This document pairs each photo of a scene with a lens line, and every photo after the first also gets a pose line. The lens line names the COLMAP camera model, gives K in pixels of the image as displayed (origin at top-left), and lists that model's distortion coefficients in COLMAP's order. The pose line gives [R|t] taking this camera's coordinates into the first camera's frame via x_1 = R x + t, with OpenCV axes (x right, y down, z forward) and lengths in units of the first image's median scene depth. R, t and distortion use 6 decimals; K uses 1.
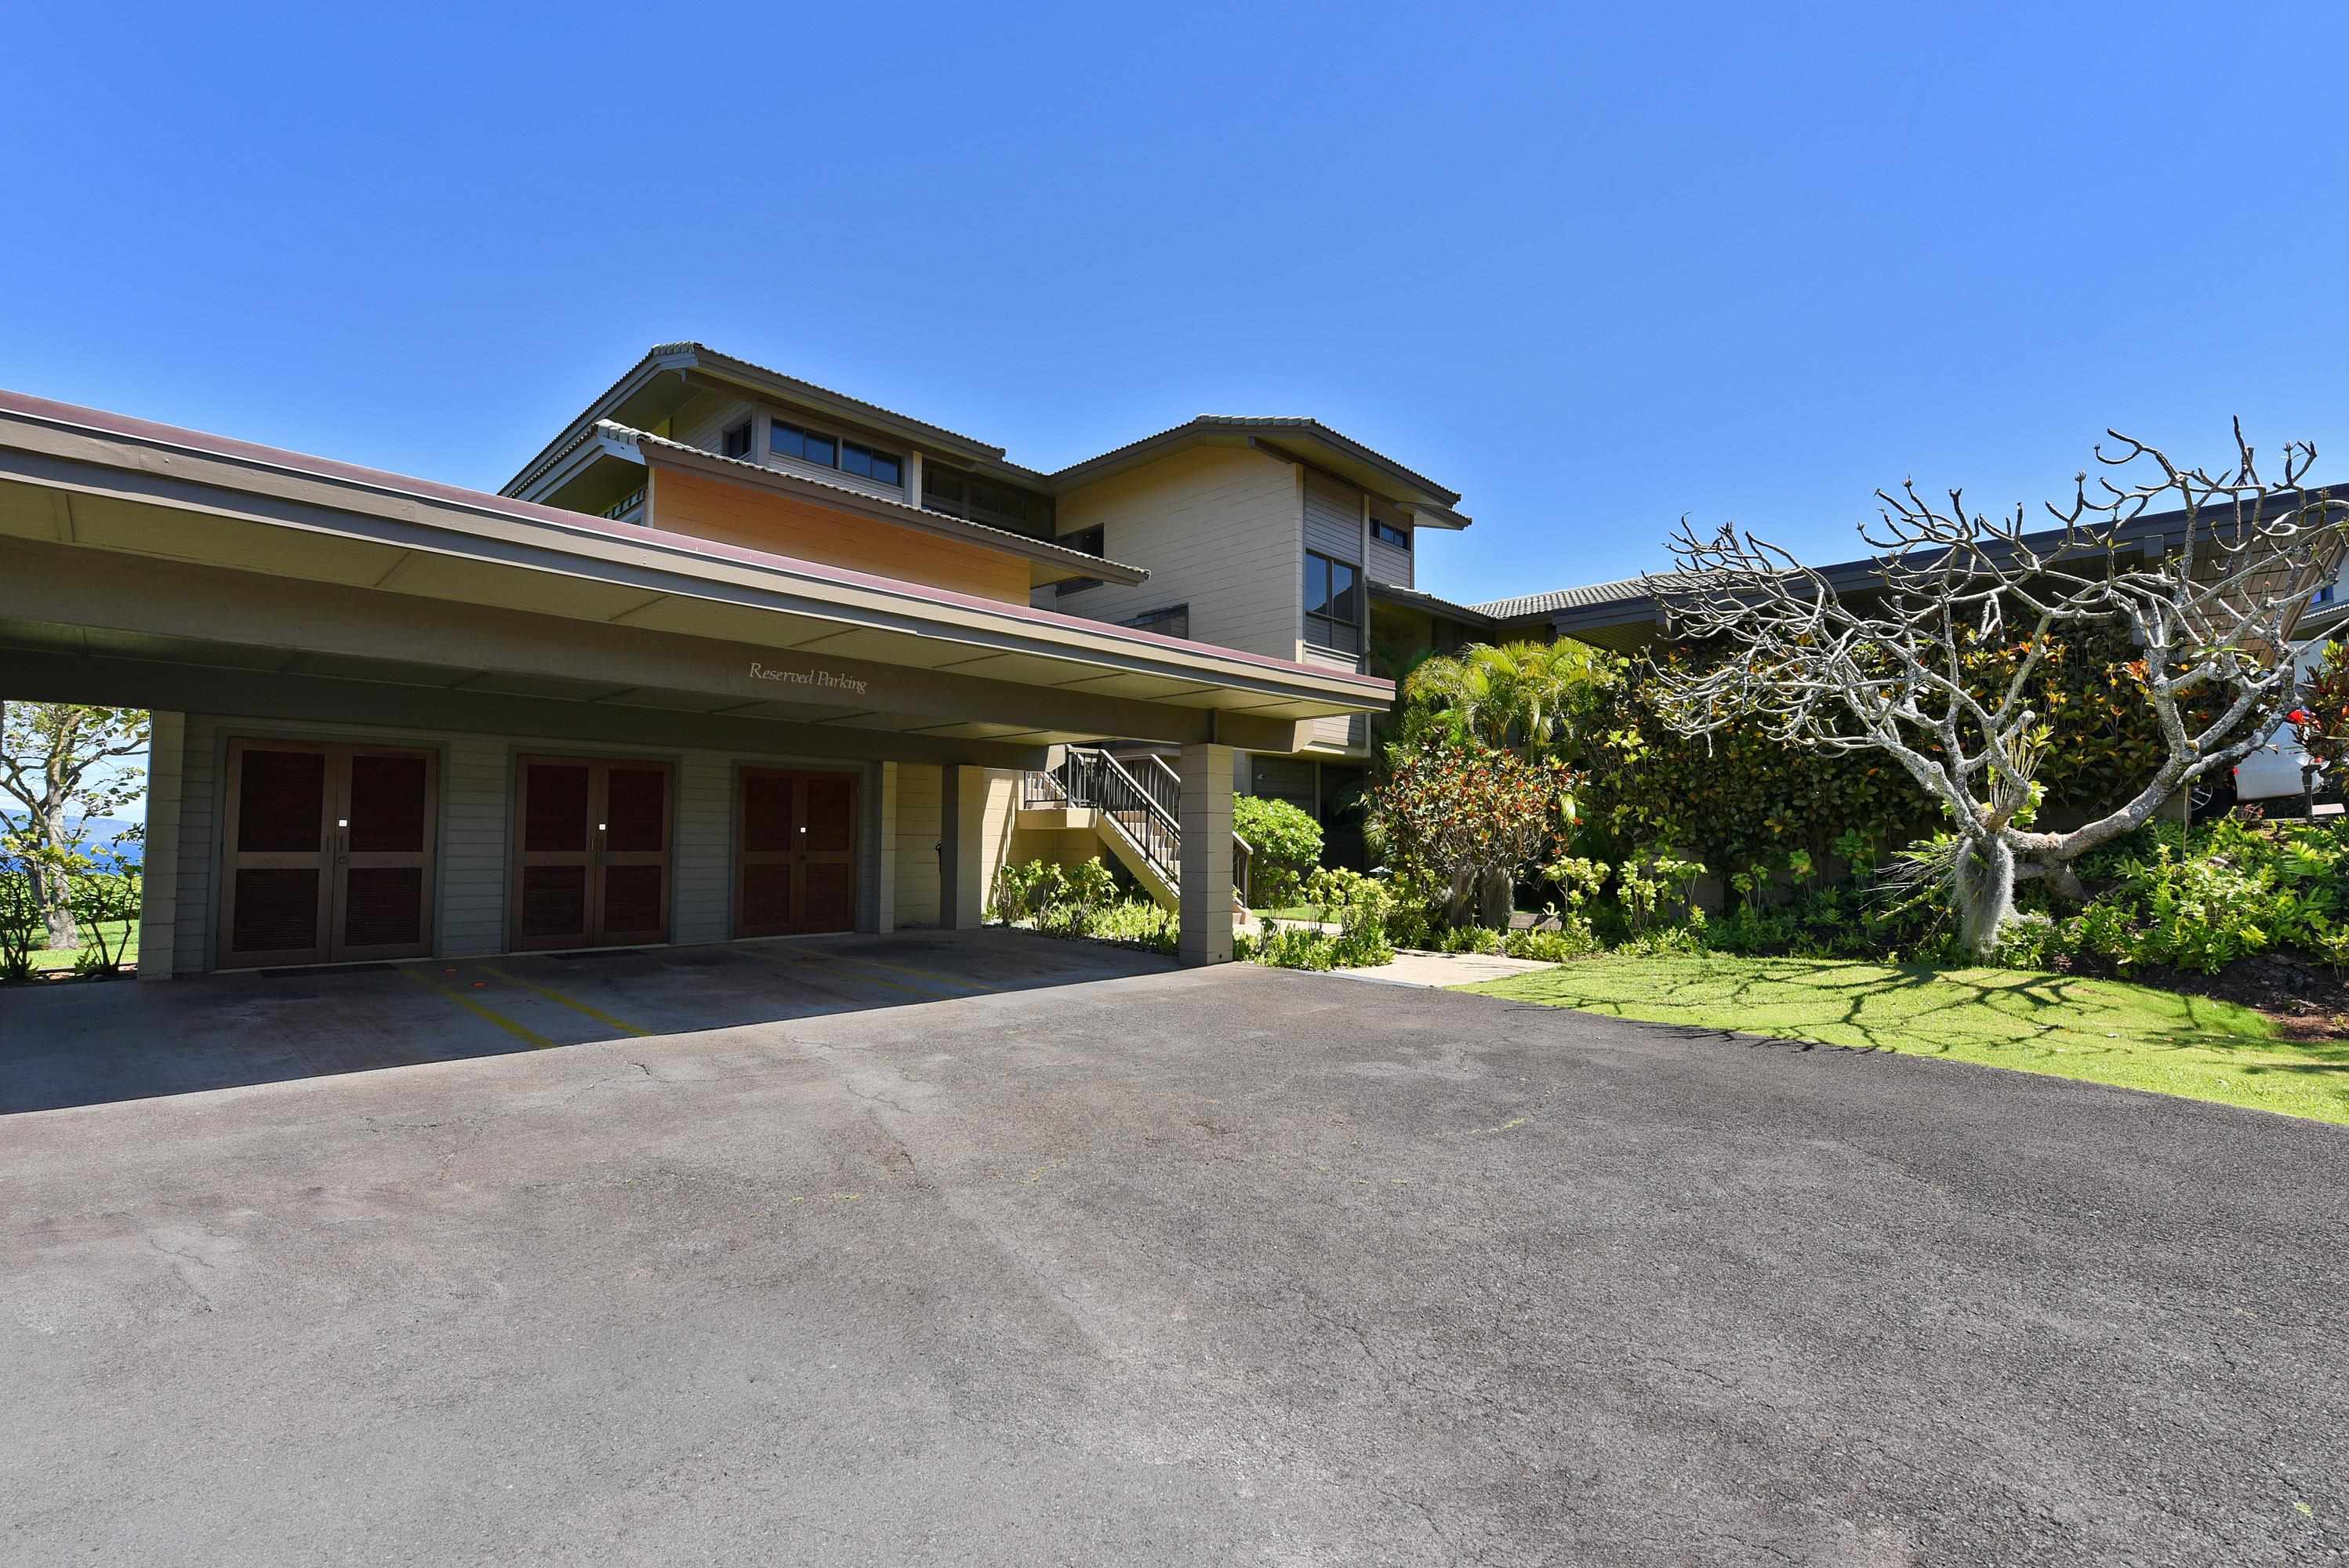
lens RADIAL K [[1043.6, 0, 1174.5], [0, 1043.6, 784.0], [0, 0, 1]] dist [0.000228, 0.000113]
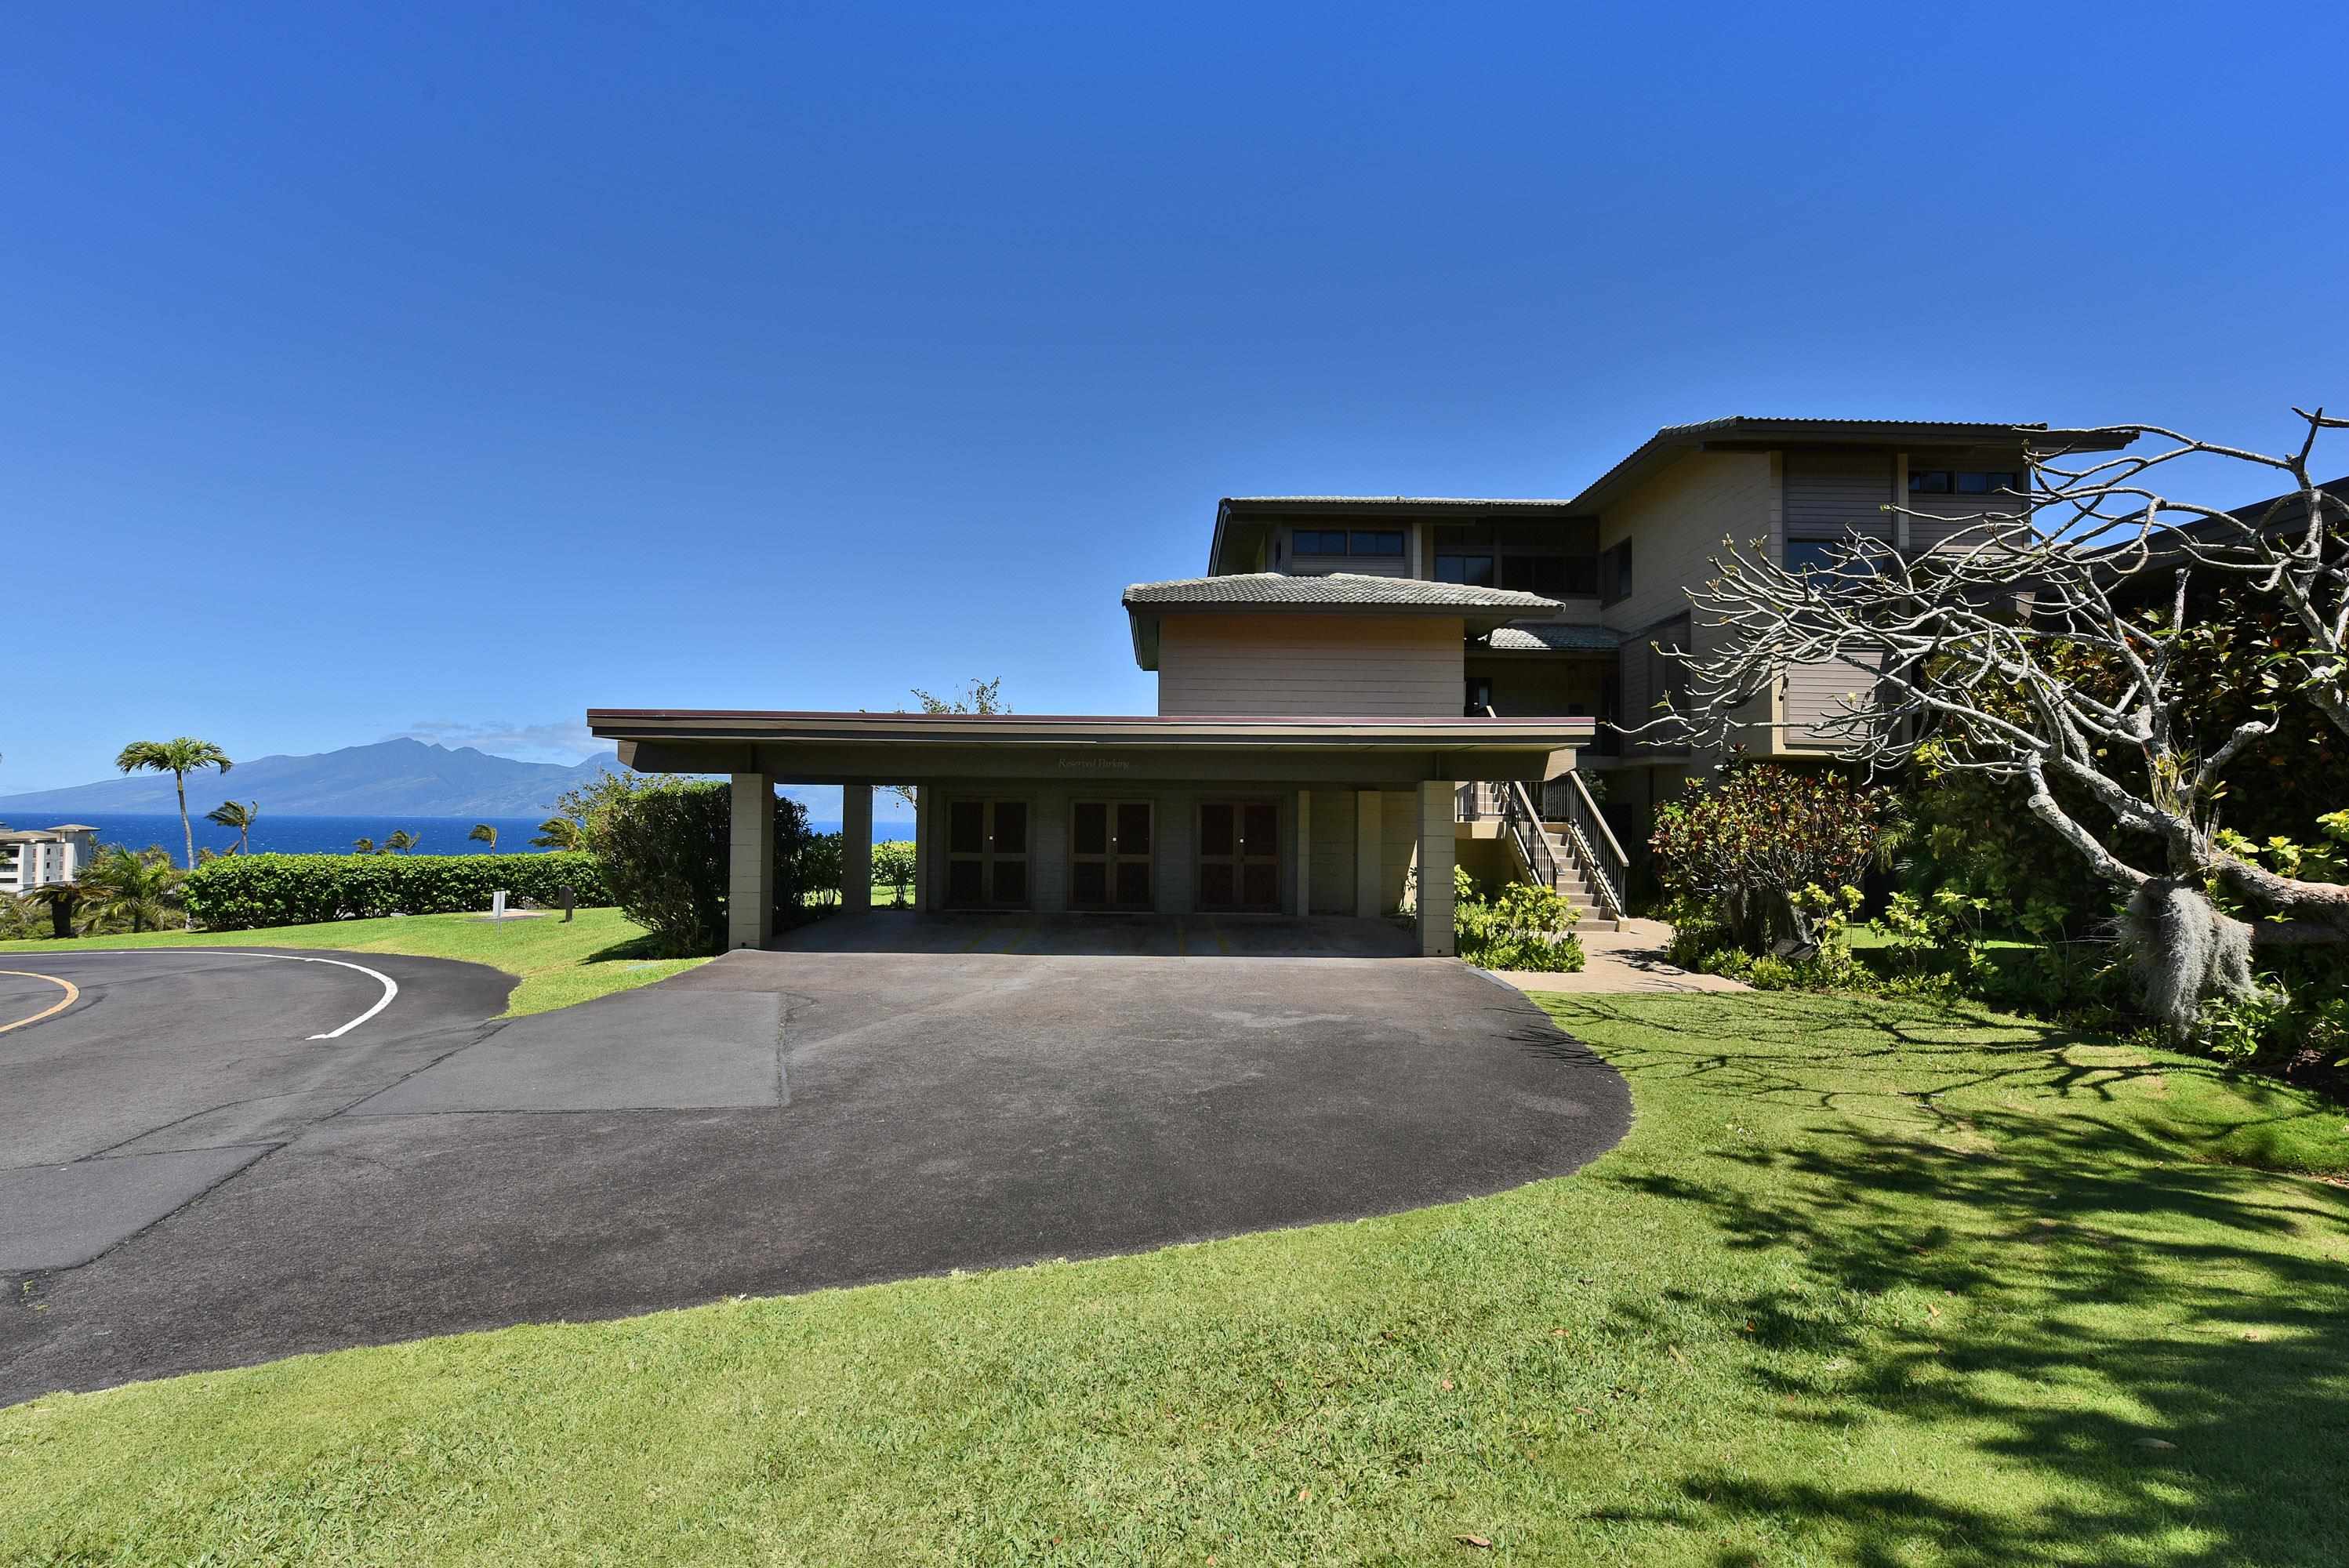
lens RADIAL K [[1043.6, 0, 1174.5], [0, 1043.6, 784.0], [0, 0, 1]] dist [0.000228, 0.000113]
pose [[0.694429, -0.023424, -0.719180, 0.632431], [0.035608, 0.999364, 0.001832, -0.042028], [0.718680, -0.026881, 0.694821, -0.077115]]
